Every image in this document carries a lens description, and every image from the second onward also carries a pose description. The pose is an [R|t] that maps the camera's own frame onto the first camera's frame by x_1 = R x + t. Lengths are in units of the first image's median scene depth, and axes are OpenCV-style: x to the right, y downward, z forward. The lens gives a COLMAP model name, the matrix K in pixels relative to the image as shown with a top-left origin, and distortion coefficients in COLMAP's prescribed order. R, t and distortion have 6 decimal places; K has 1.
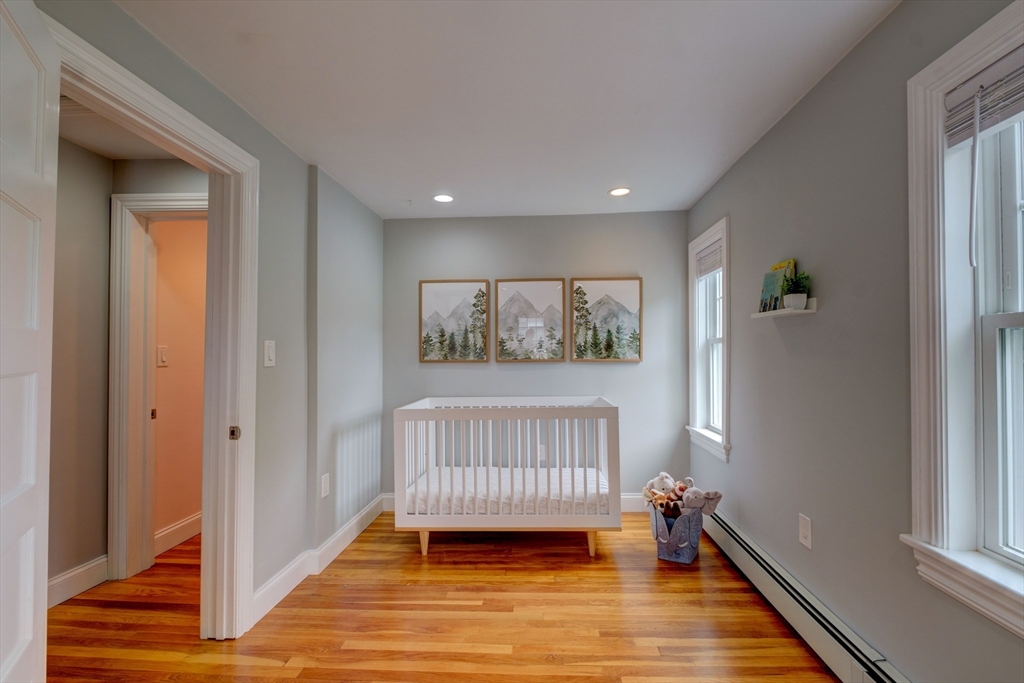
lens RADIAL K [[450.1, 0, 512.0], [0, 450.1, 341.5], [0, 0, 1]] dist [-0.047326, 0.000142]
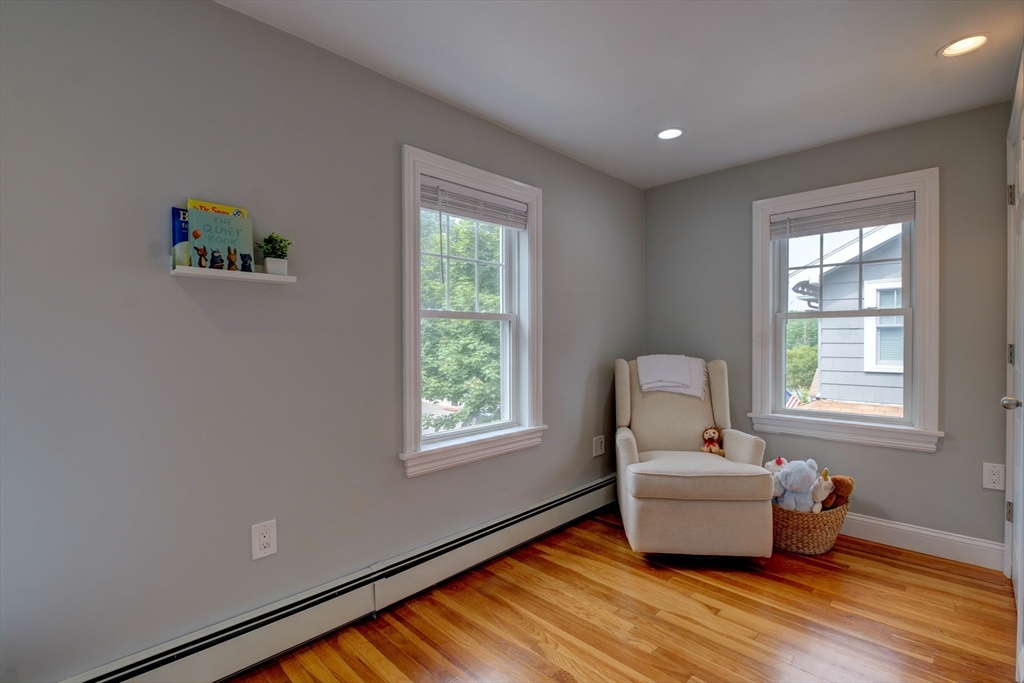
lens RADIAL K [[472.3, 0, 512.0], [0, 472.3, 341.5], [0, 0, 1]] dist [-0.001571, -0.000181]
pose [[-0.751817, -0.005171, 0.659352, -0.315653], [-0.011396, 0.999922, -0.005153, 0.051404], [-0.659274, -0.011388, -0.751817, 1.469778]]
